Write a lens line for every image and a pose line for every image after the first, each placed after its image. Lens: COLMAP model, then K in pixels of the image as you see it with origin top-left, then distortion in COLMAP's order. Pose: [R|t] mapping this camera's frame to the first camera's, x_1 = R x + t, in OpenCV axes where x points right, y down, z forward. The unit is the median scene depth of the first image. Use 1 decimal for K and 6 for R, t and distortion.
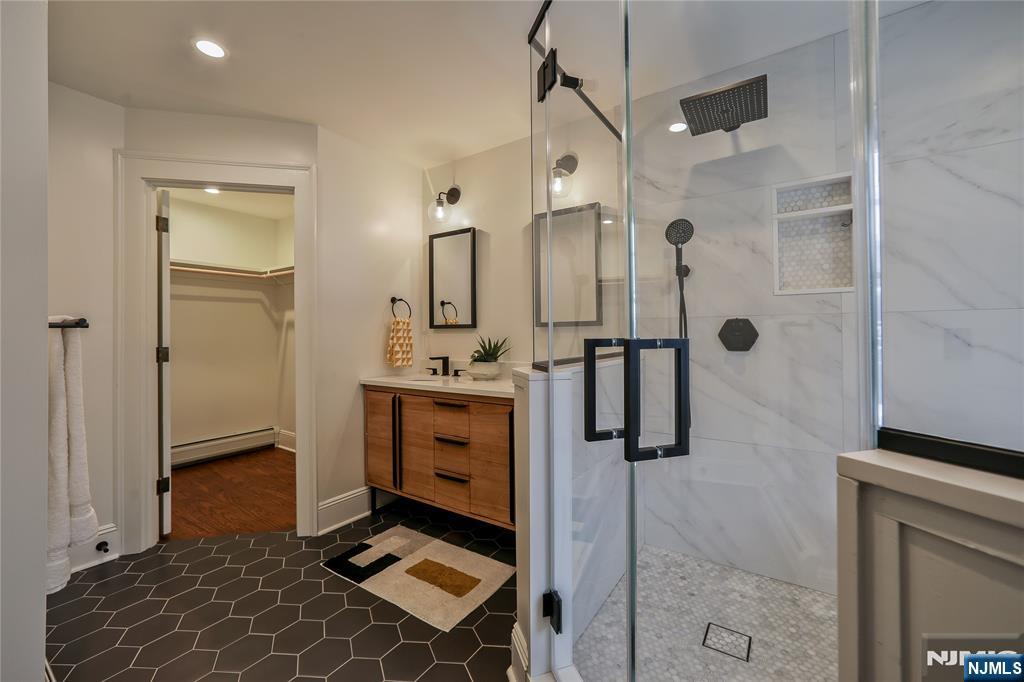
lens RADIAL K [[412.1, 0, 512.6], [0, 412.1, 331.8], [0, 0, 1]] dist [-0.036751, 0.017705]
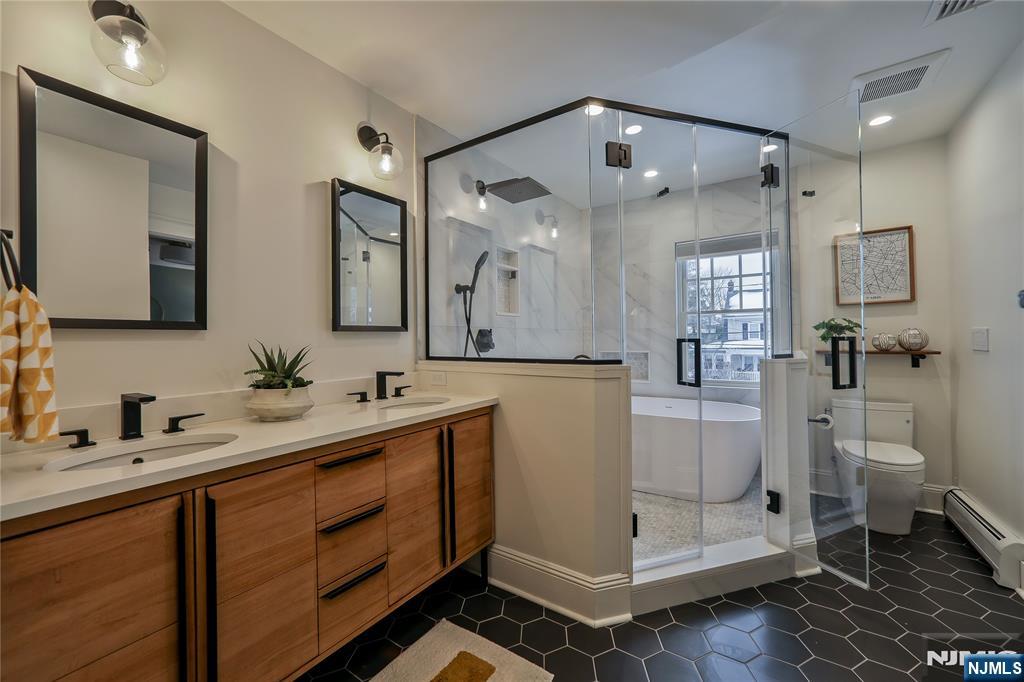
lens RADIAL K [[398.0, 0, 517.1], [0, 398.0, 339.0], [0, 0, 1]] dist [-0.020997, 0.000138]
pose [[0.005704, 0.006629, 0.999962, -0.862196], [0.006882, 0.999954, -0.006668, 0.013160], [-0.999960, 0.006919, 0.005658, 0.907253]]
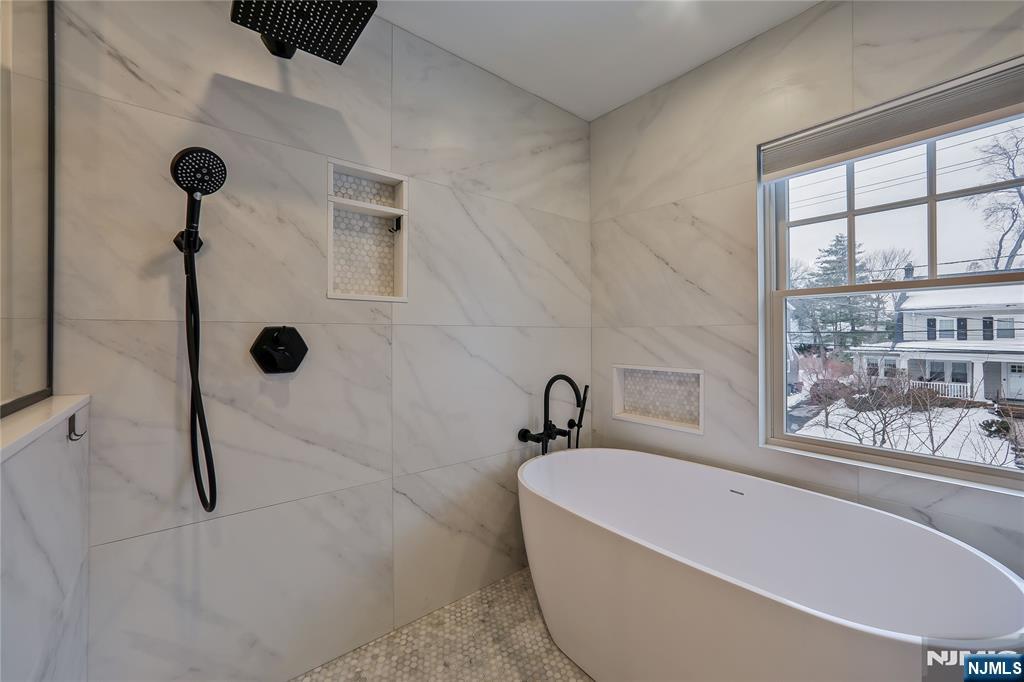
lens RADIAL K [[412.1, 0, 512.6], [0, 412.1, 331.8], [0, 0, 1]] dist [-0.036751, 0.017705]
pose [[0.280854, 0.016541, 0.959608, -0.007314], [-0.004221, 0.999863, -0.015999, -0.014233], [-0.959741, 0.000443, 0.280885, 0.438301]]
